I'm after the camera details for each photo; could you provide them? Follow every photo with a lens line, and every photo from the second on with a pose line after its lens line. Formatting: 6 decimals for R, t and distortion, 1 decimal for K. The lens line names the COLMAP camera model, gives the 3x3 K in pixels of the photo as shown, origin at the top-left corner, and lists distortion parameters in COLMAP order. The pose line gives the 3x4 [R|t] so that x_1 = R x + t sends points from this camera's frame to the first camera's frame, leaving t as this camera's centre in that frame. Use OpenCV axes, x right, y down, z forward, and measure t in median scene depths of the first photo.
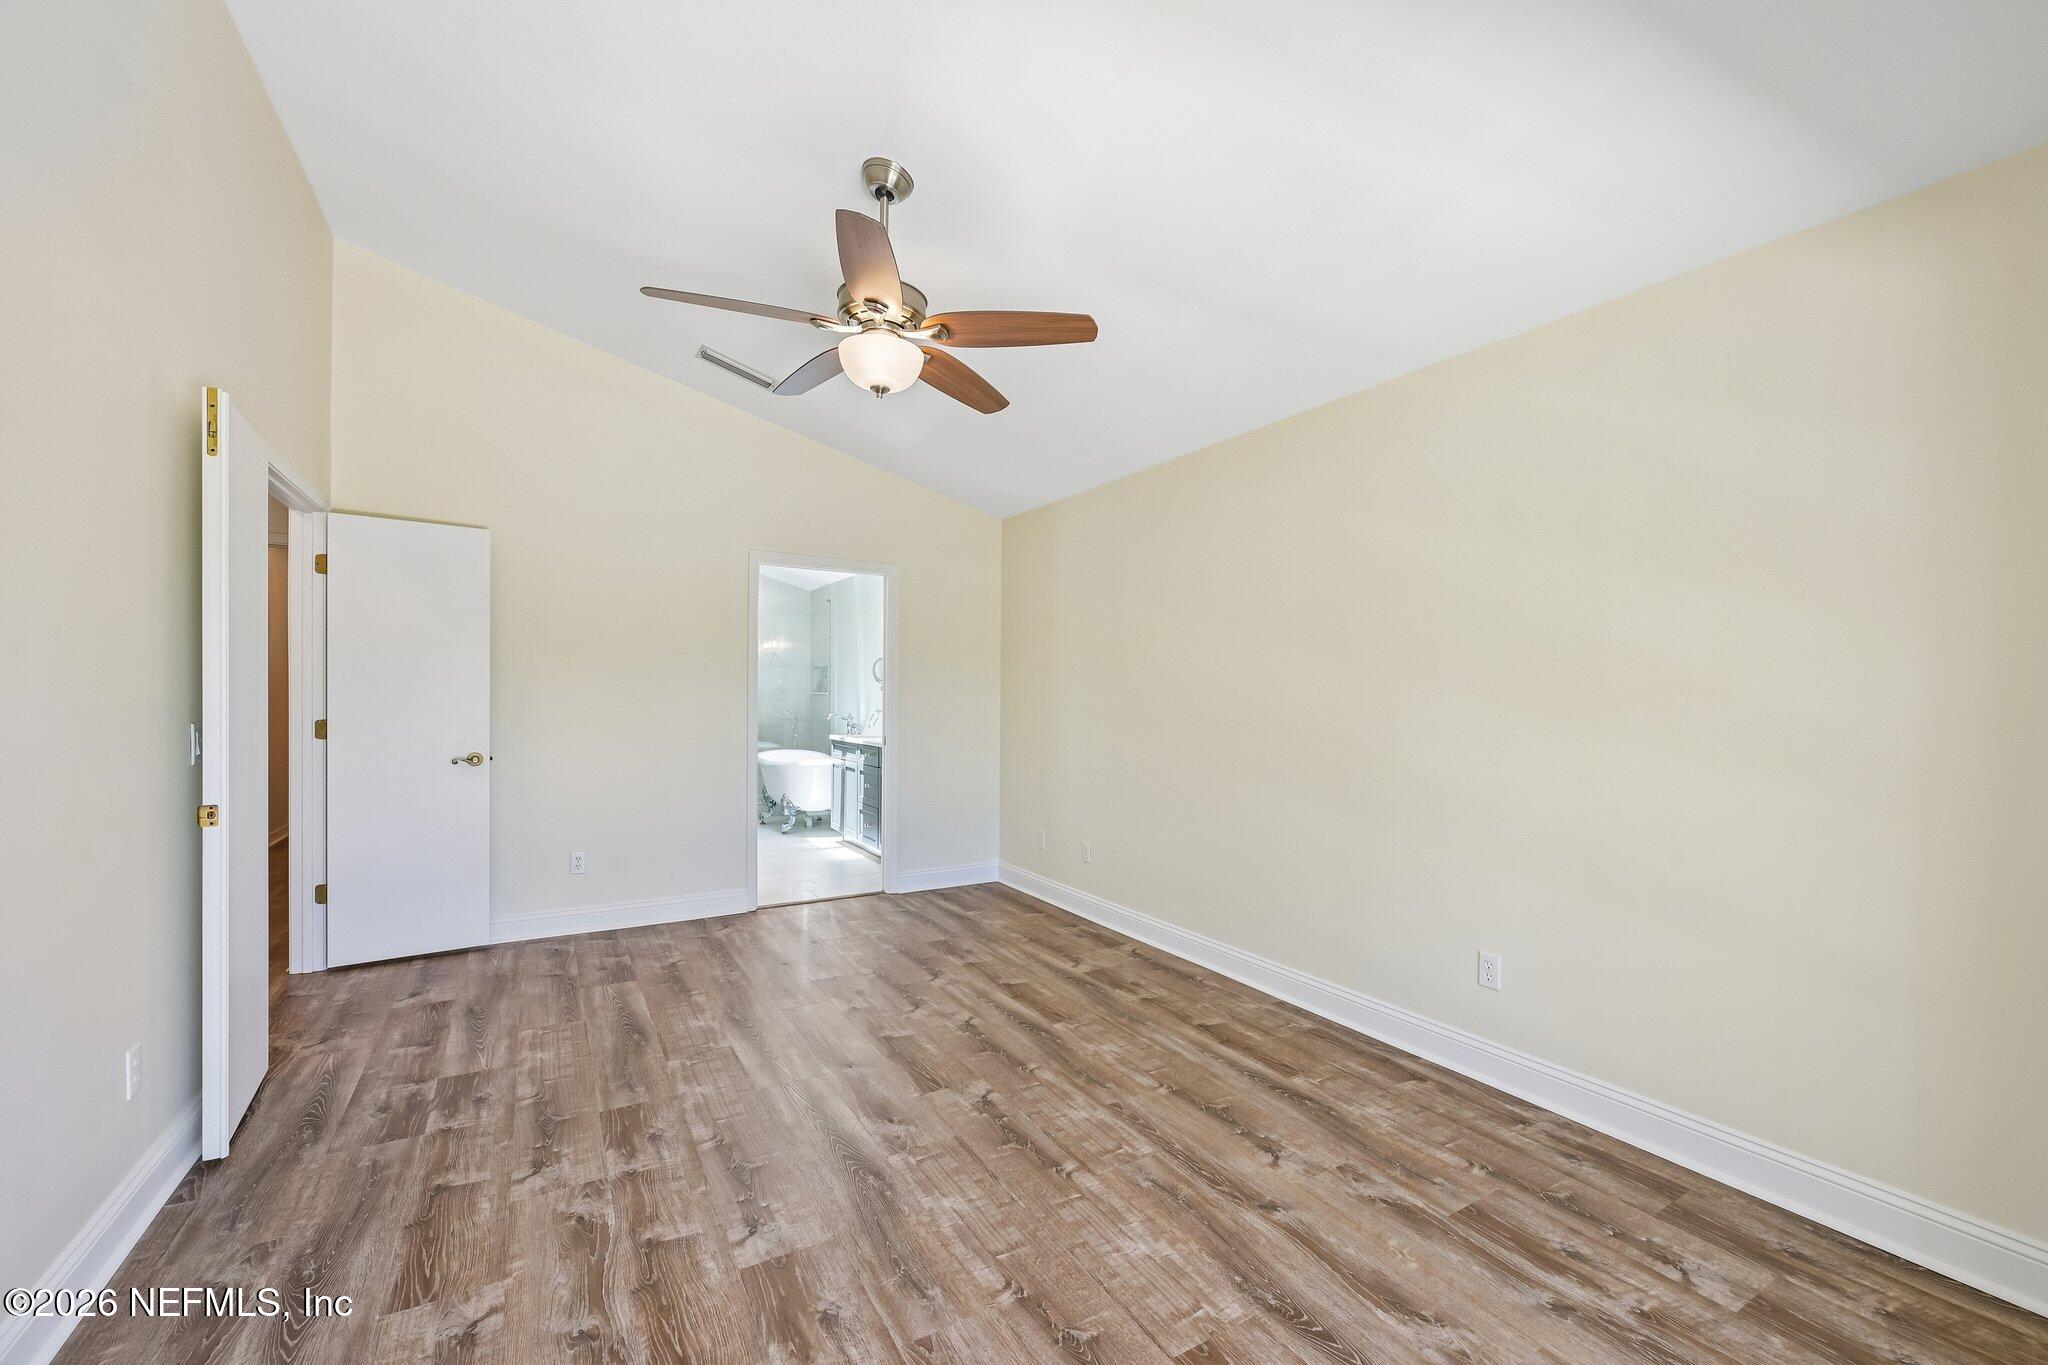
lens RADIAL K [[820.4, 0, 1024.2], [0, 820.4, 689.9], [0, 0, 1]] dist [0.003549, -0.001539]
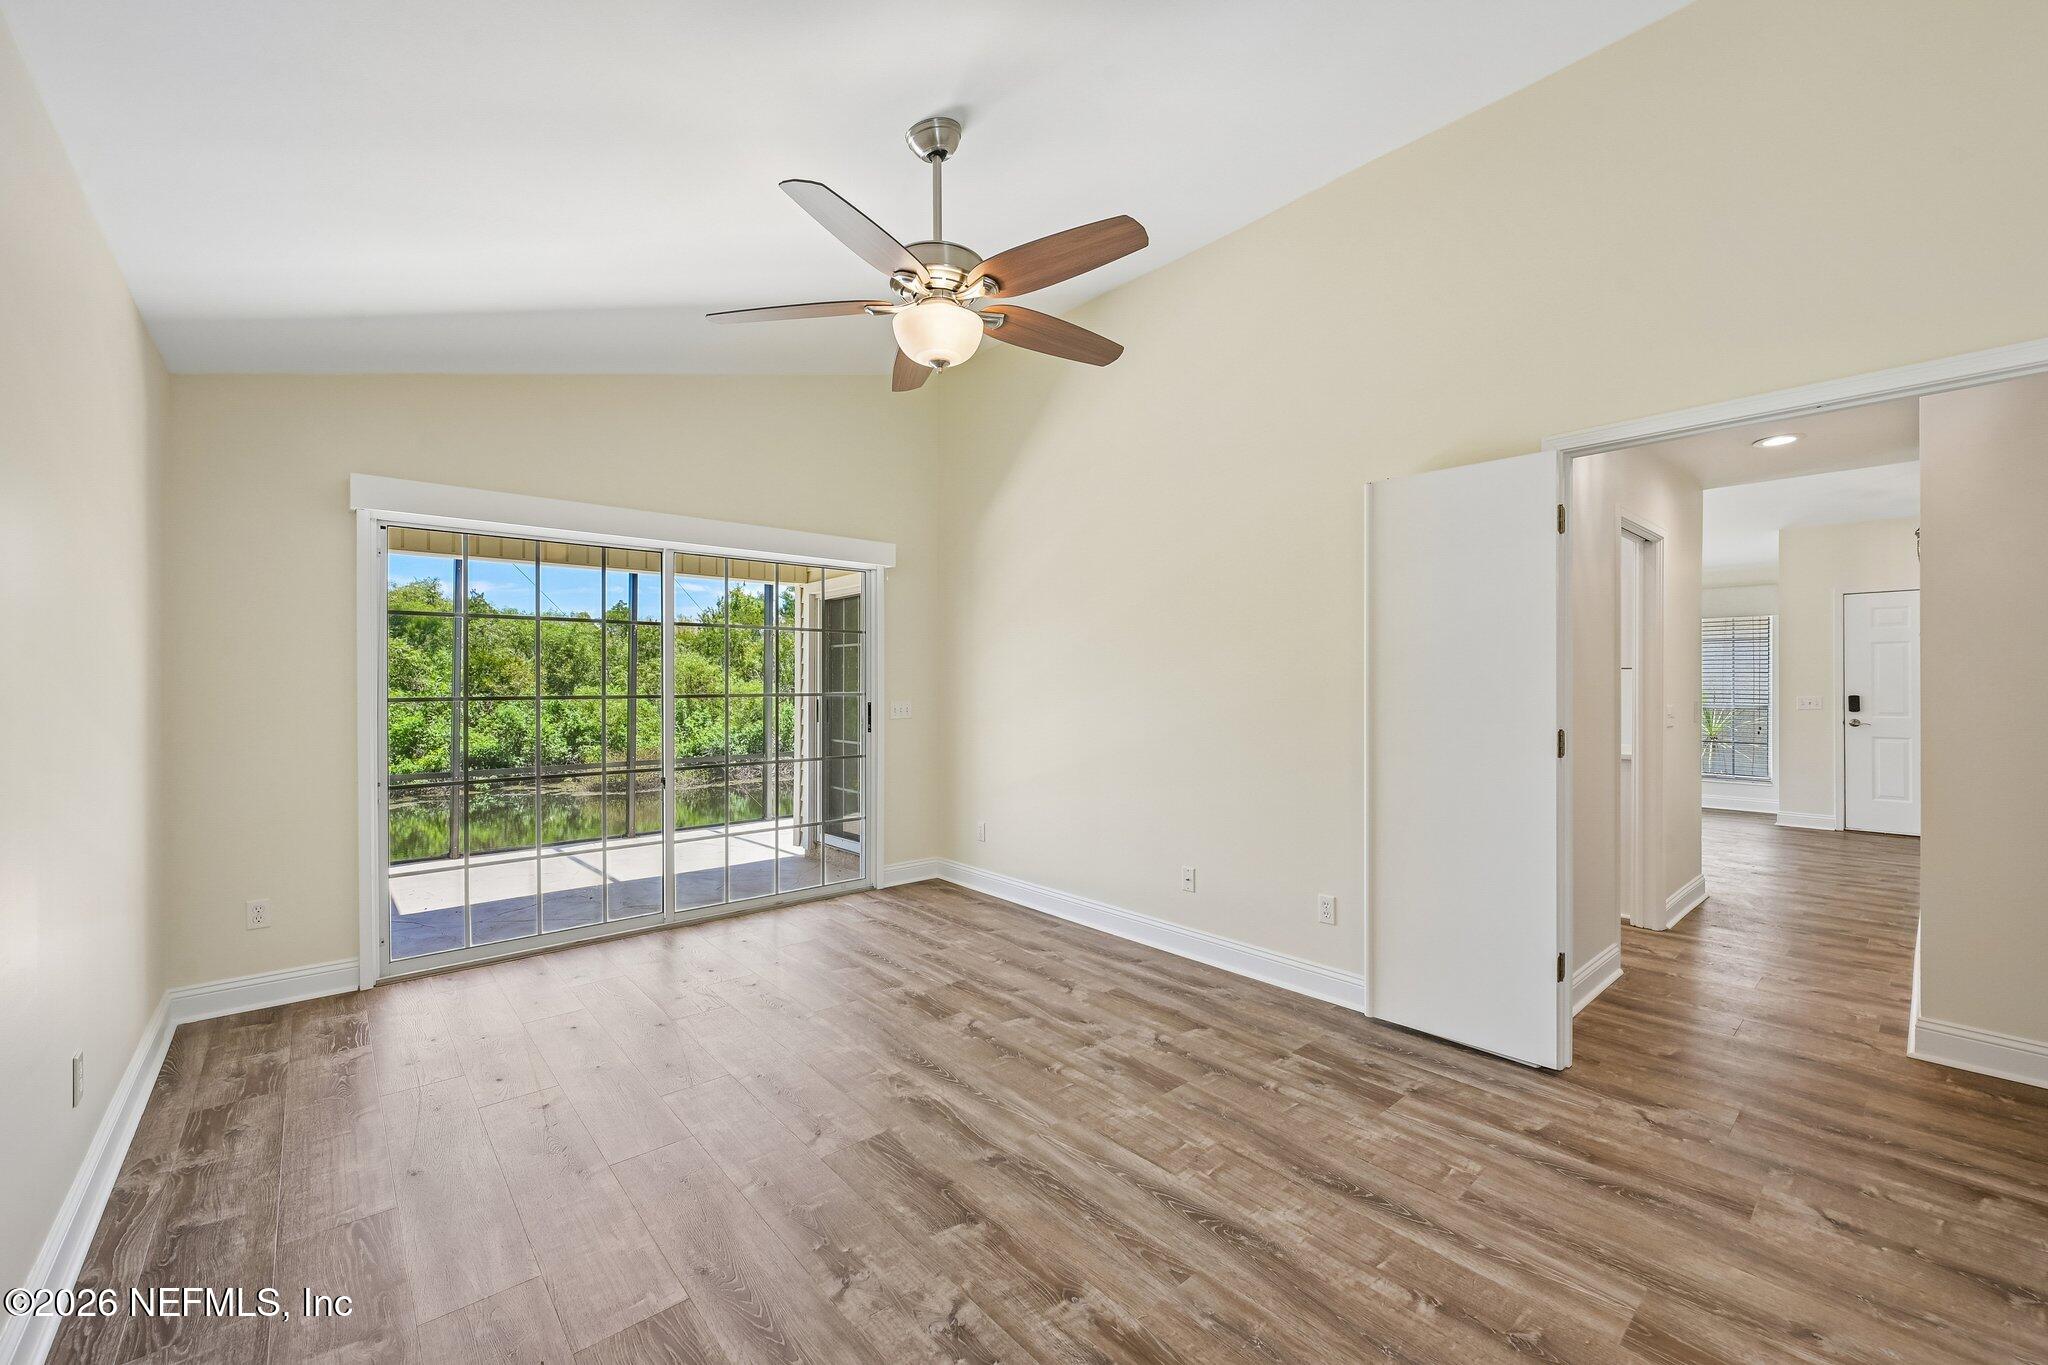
lens RADIAL K [[820.4, 0, 1025.4], [0, 820.4, 685.9], [0, 0, 1]] dist [0.003549, -0.001539]
pose [[-0.982696, -0.007867, -0.185059, -0.107374], [-0.007090, 0.999963, -0.004860, 0.004938], [0.185091, -0.003464, -0.982715, 2.044207]]
